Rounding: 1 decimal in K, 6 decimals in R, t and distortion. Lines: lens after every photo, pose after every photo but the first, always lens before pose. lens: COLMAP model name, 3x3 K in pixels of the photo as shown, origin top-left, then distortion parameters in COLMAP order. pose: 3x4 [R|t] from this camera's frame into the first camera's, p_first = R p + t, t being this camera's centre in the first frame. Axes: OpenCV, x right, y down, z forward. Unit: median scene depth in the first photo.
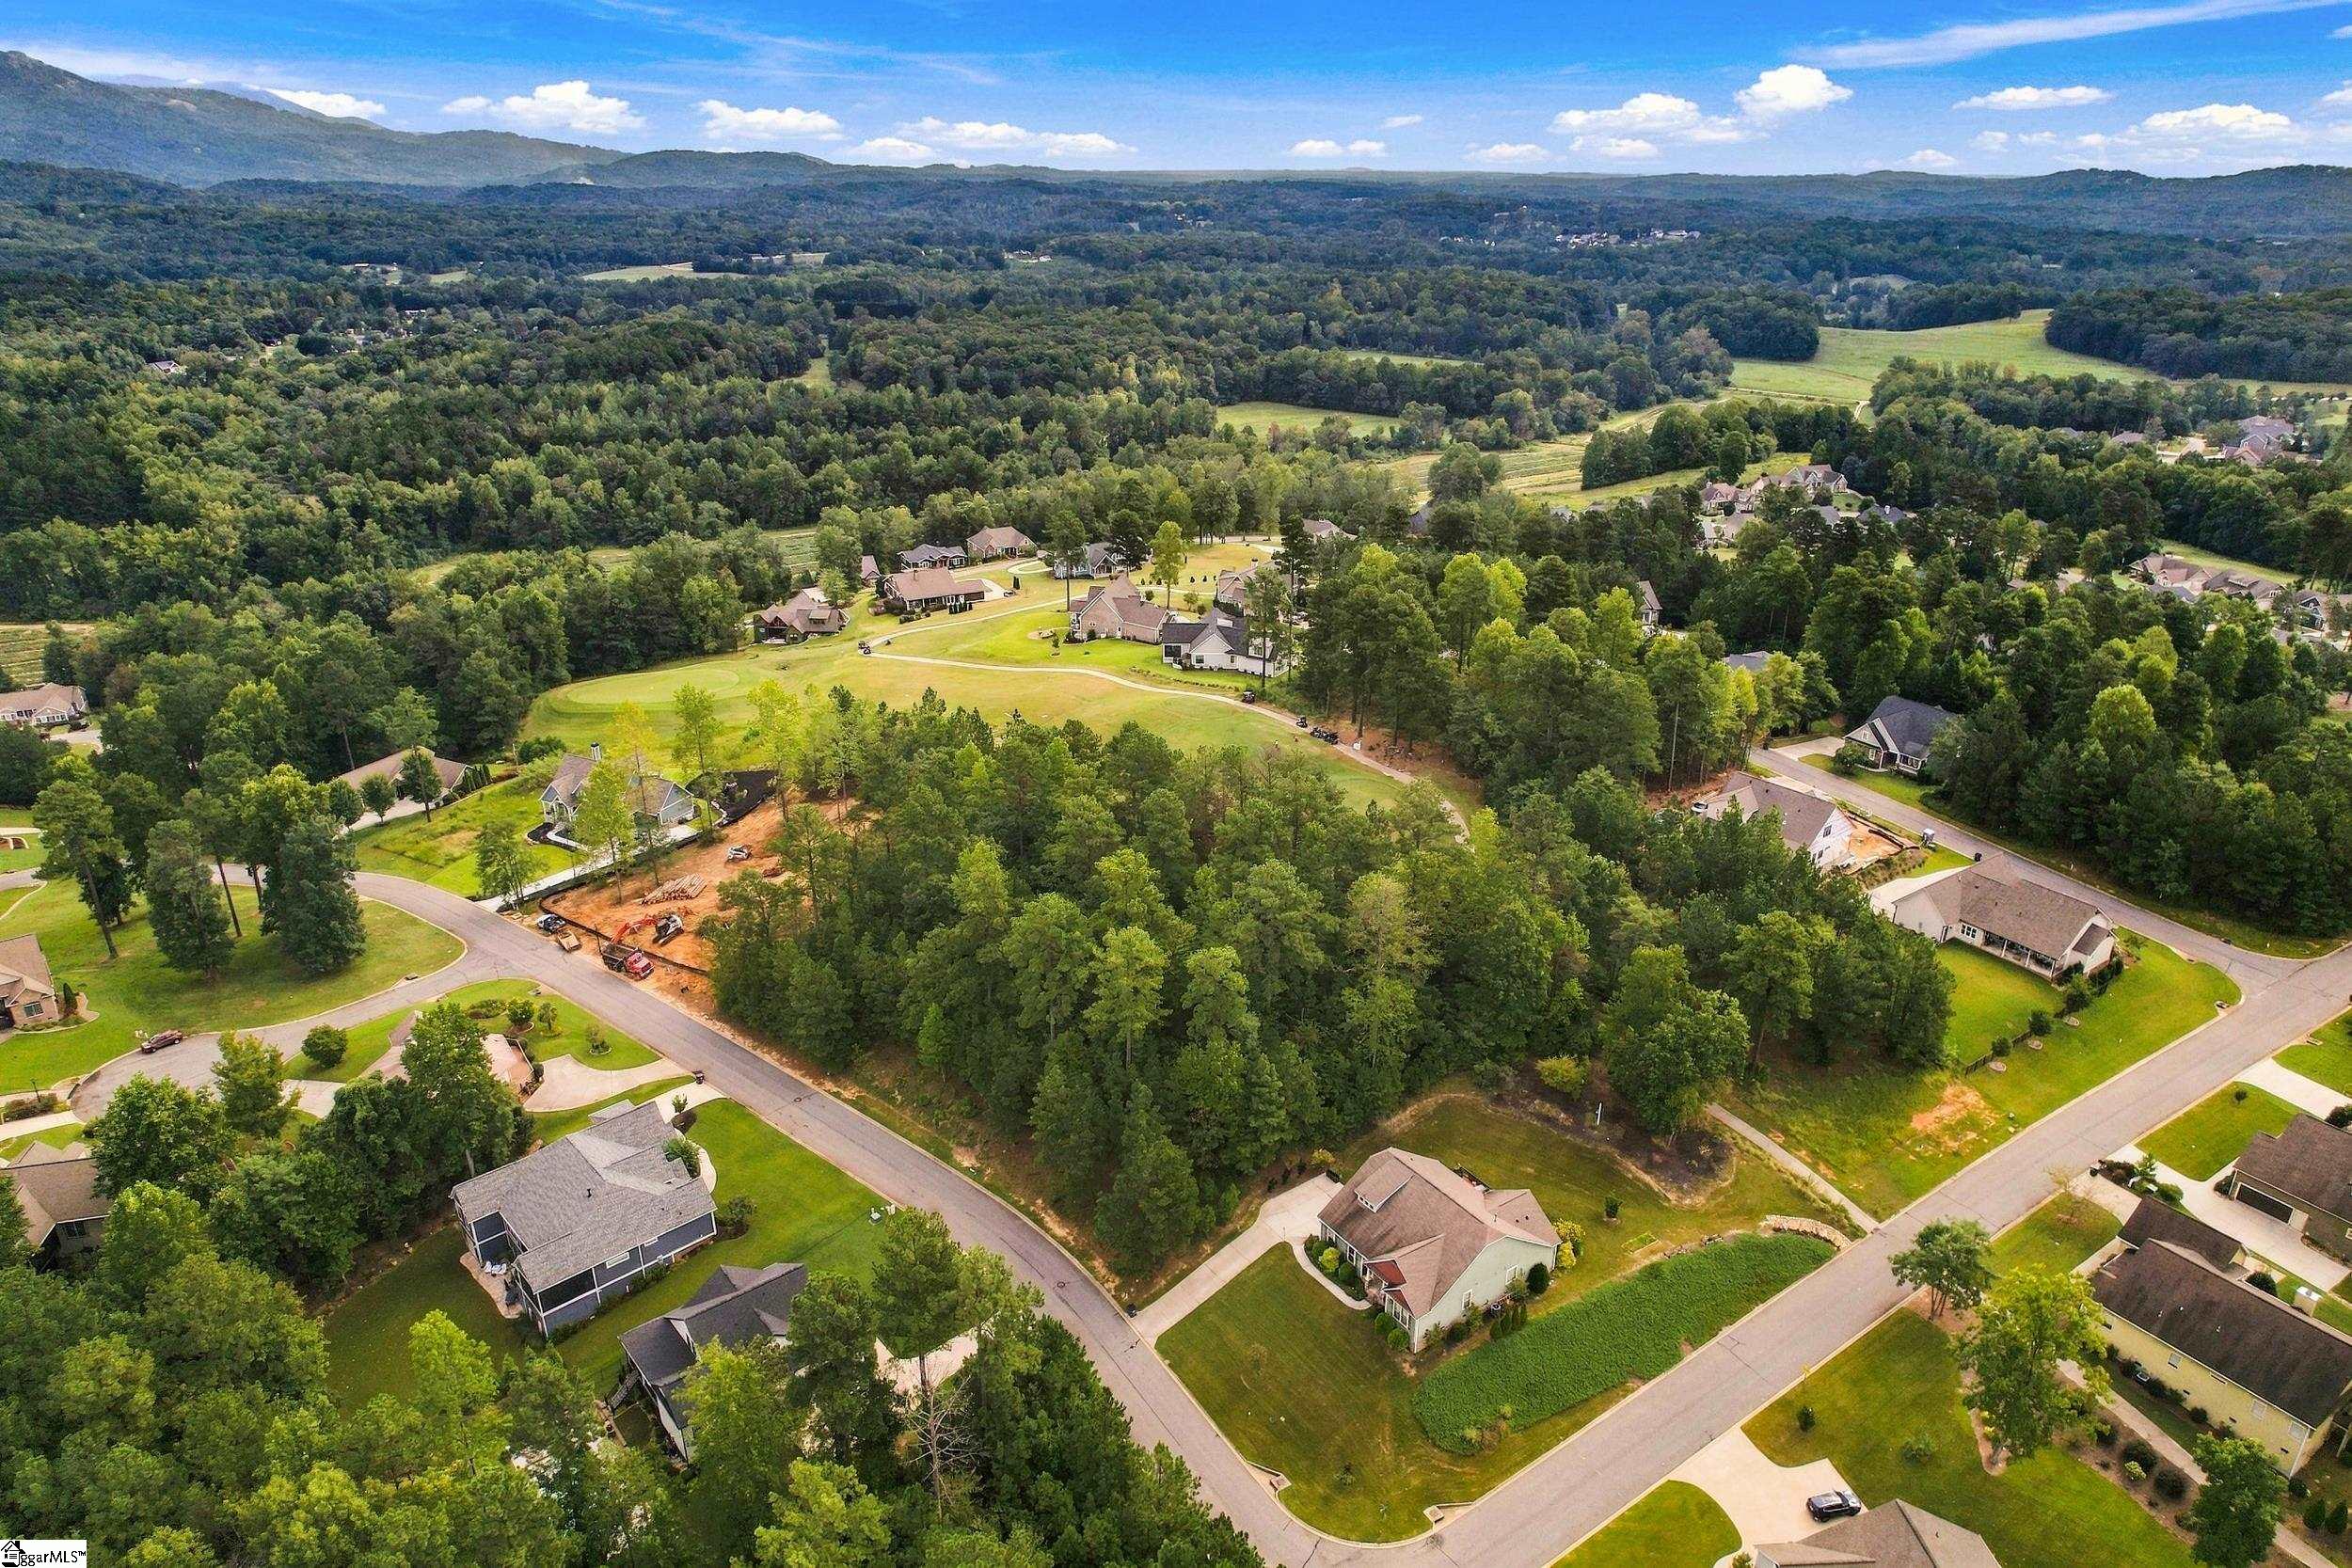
lens RADIAL K [[1506.1, 0, 1175.3], [0, 1506.1, 807.9], [0, 0, 1]] dist [-0.073268, 0.066151]
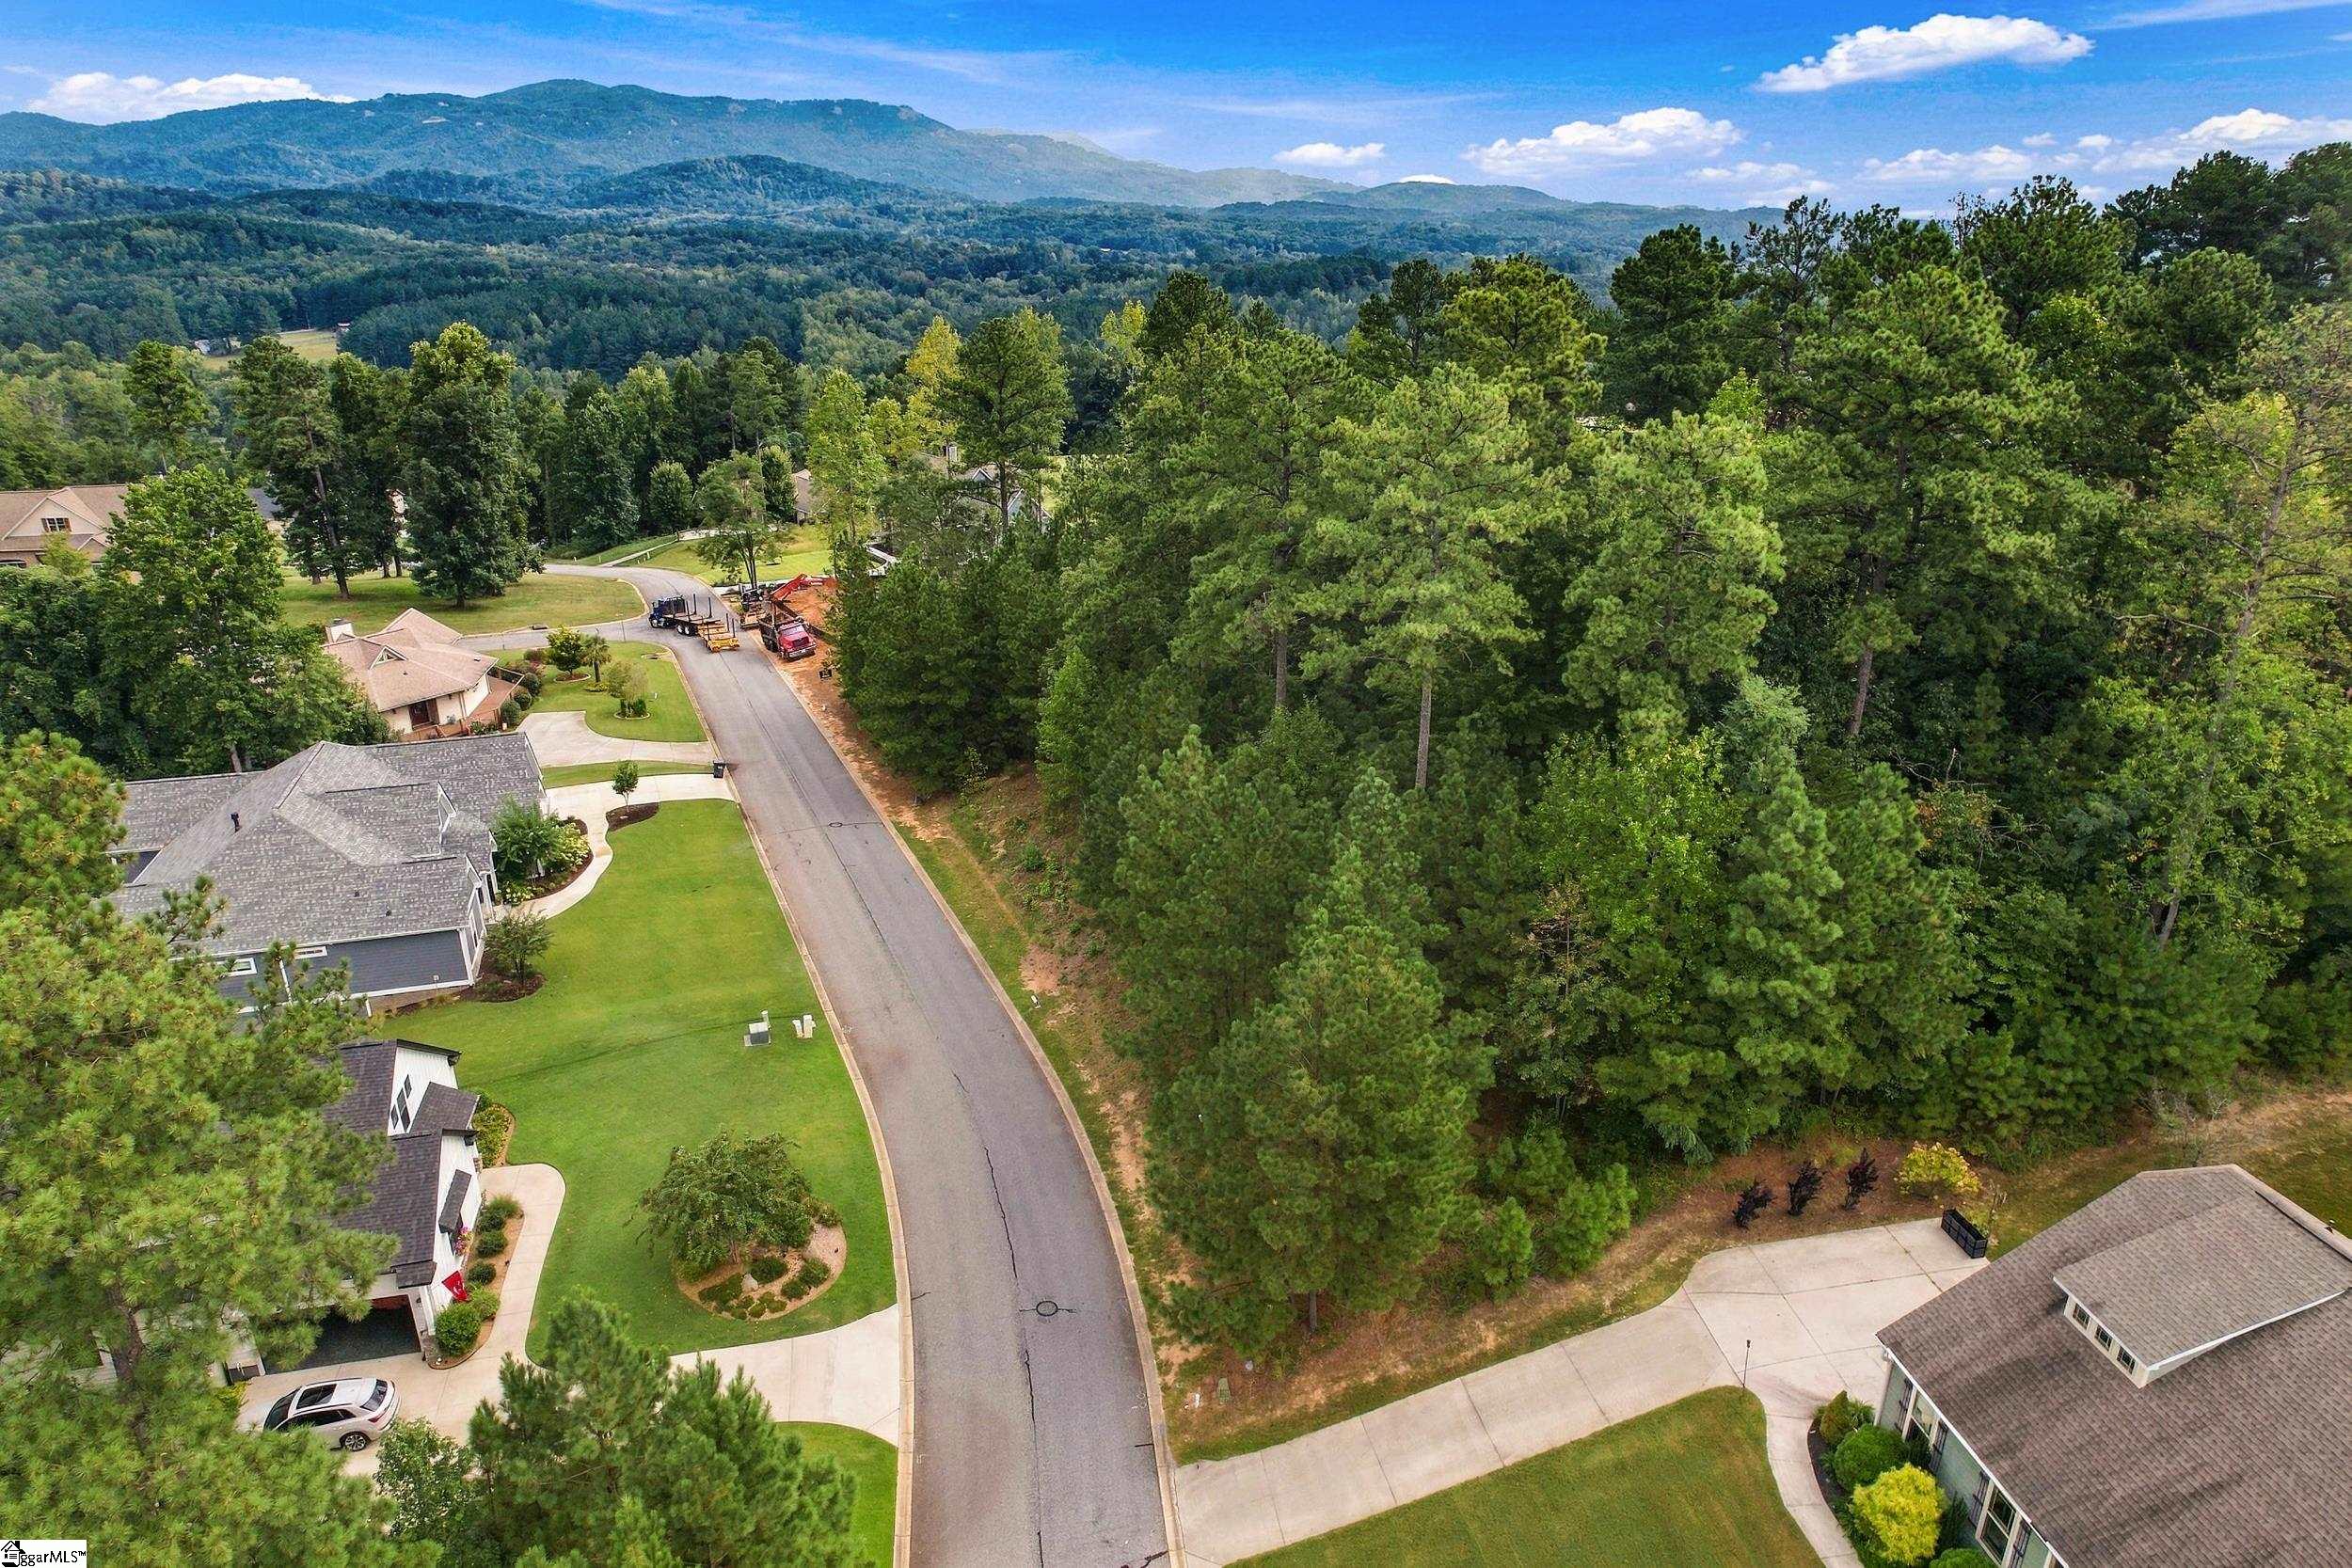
lens RADIAL K [[1506.1, 0, 1175.3], [0, 1506.1, 807.9], [0, 0, 1]] dist [-0.073268, 0.066151]
pose [[0.898032, 0.165813, -0.407486, 0.063179], [-0.178394, 0.983933, 0.007229, 0.171771], [0.402137, 0.066201, 0.913183, 0.600379]]
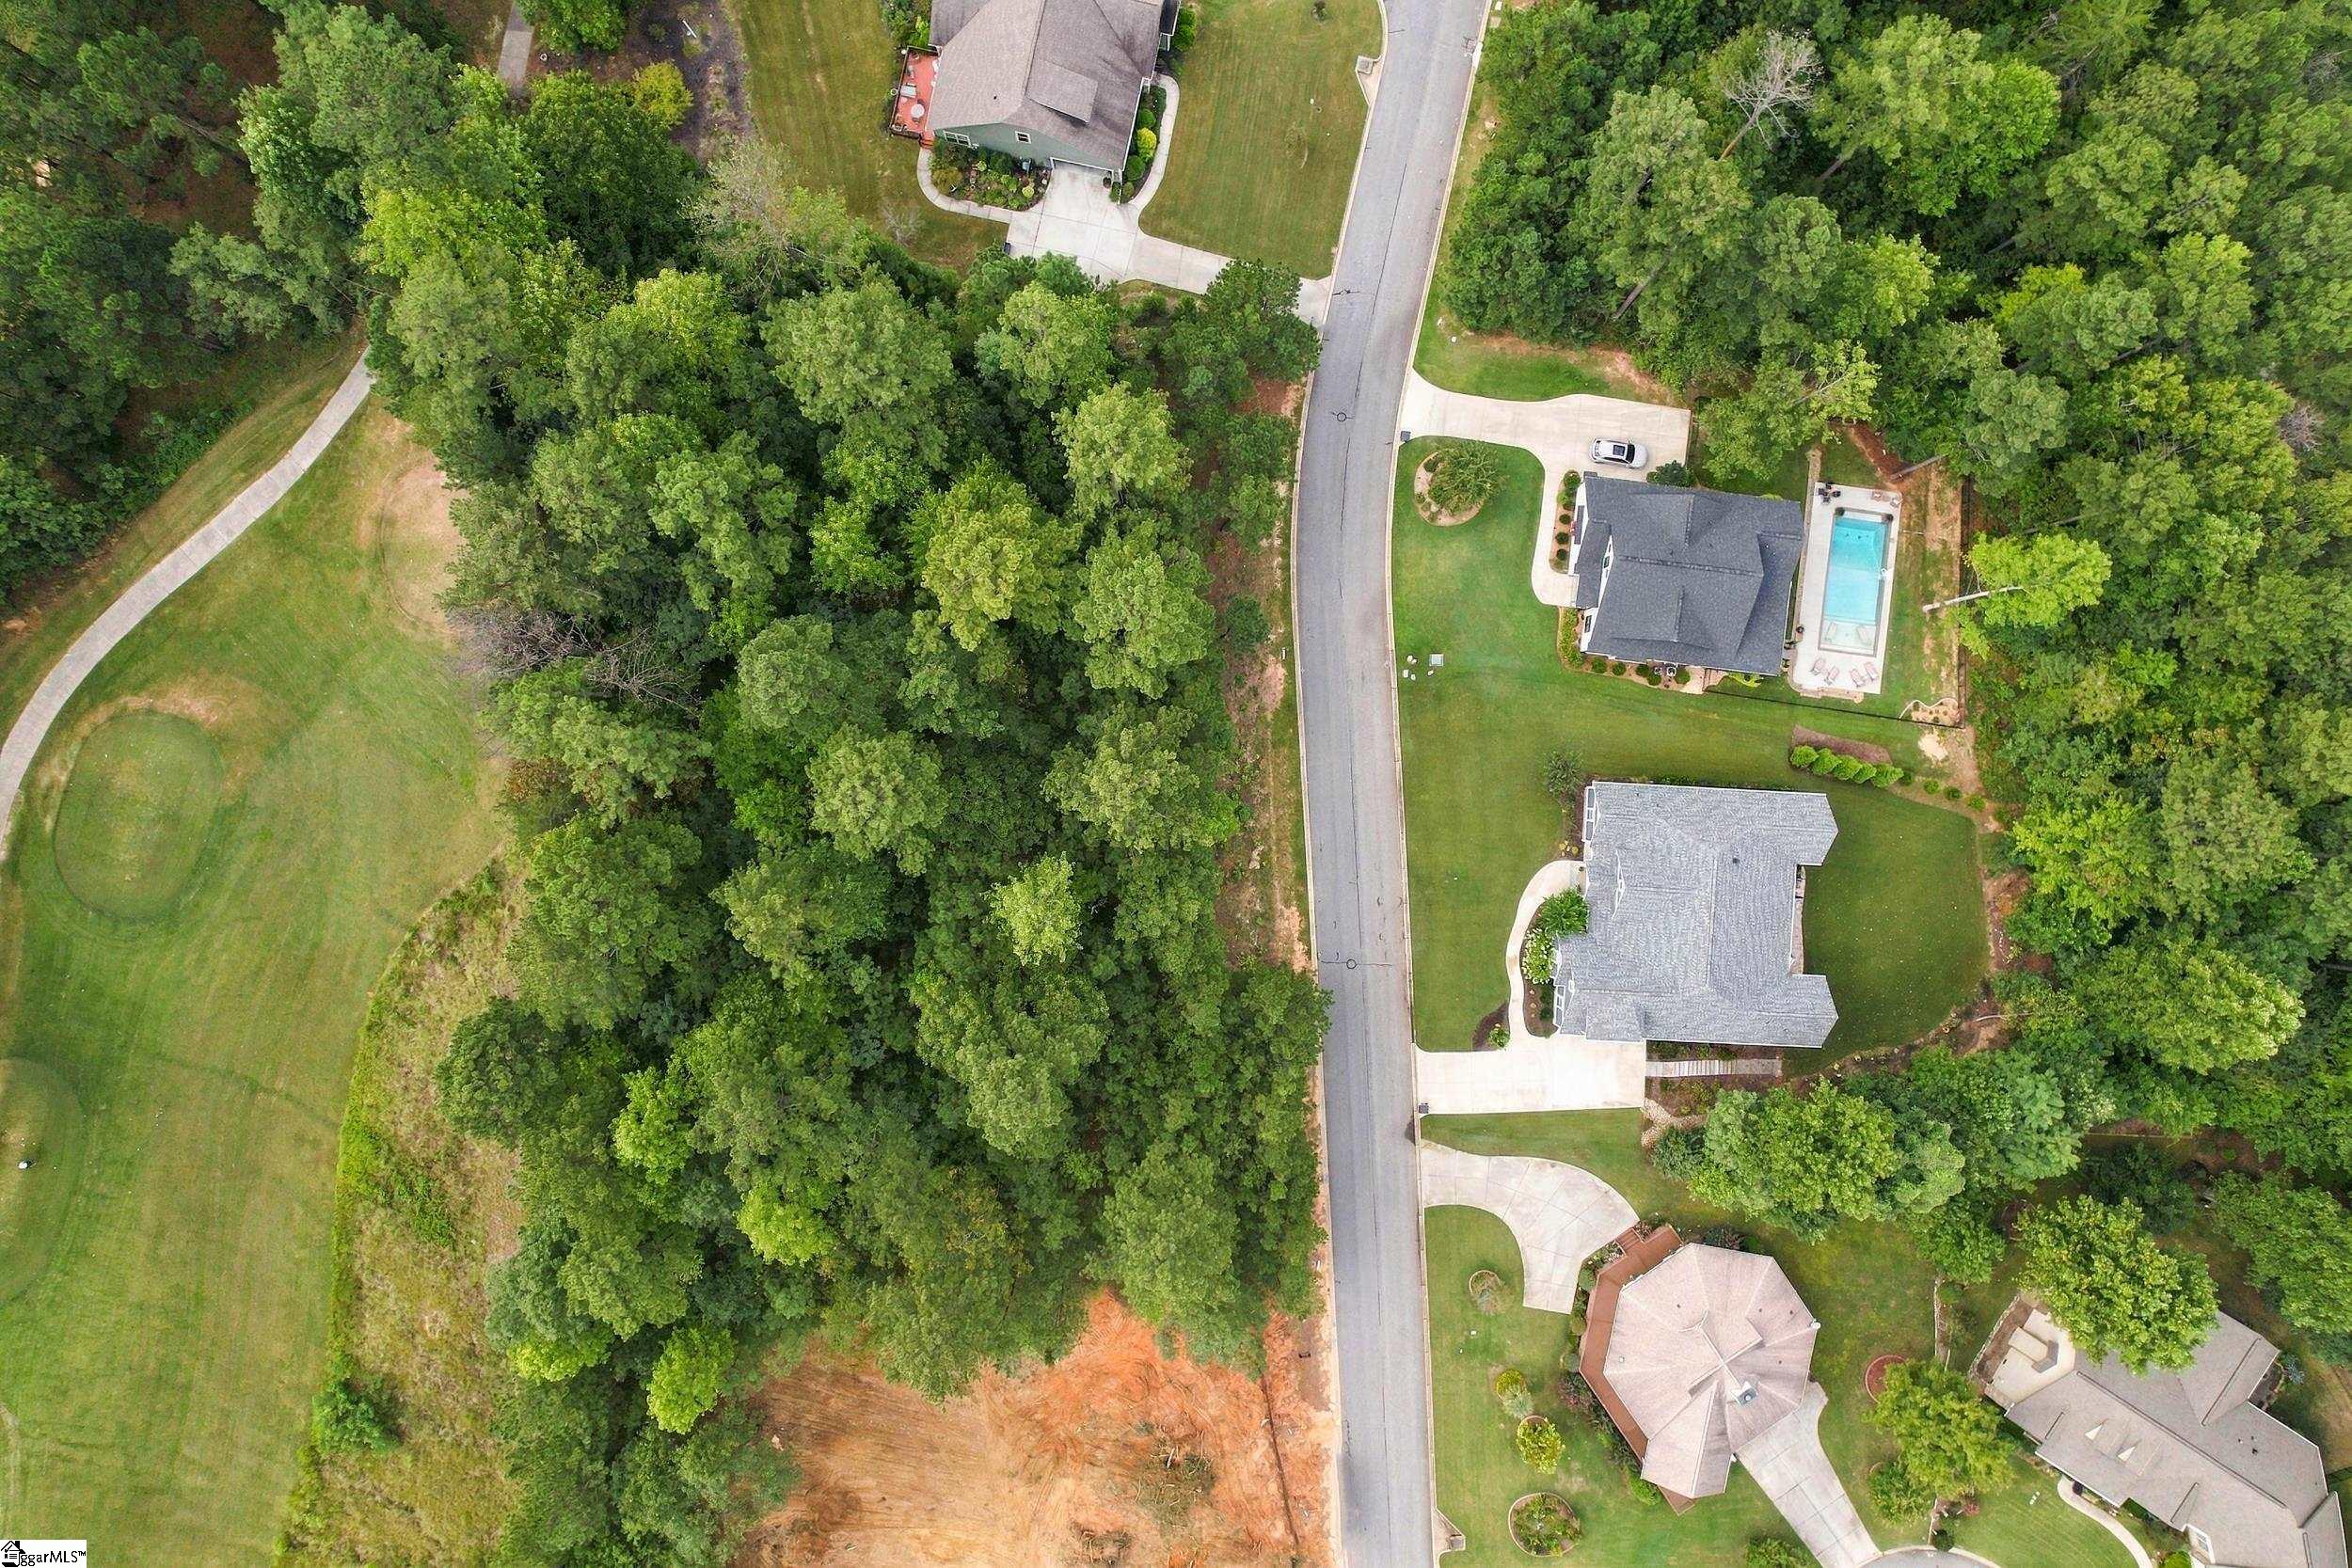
lens RADIAL K [[1506.1, 0, 1175.3], [0, 1506.1, 807.9], [0, 0, 1]] dist [-0.073268, 0.066151]
pose [[-0.695609, -0.718165, -0.019170, -0.133617], [0.280865, -0.296410, 0.912828, -0.471274], [-0.661244, 0.629587, 0.407893, 0.748769]]
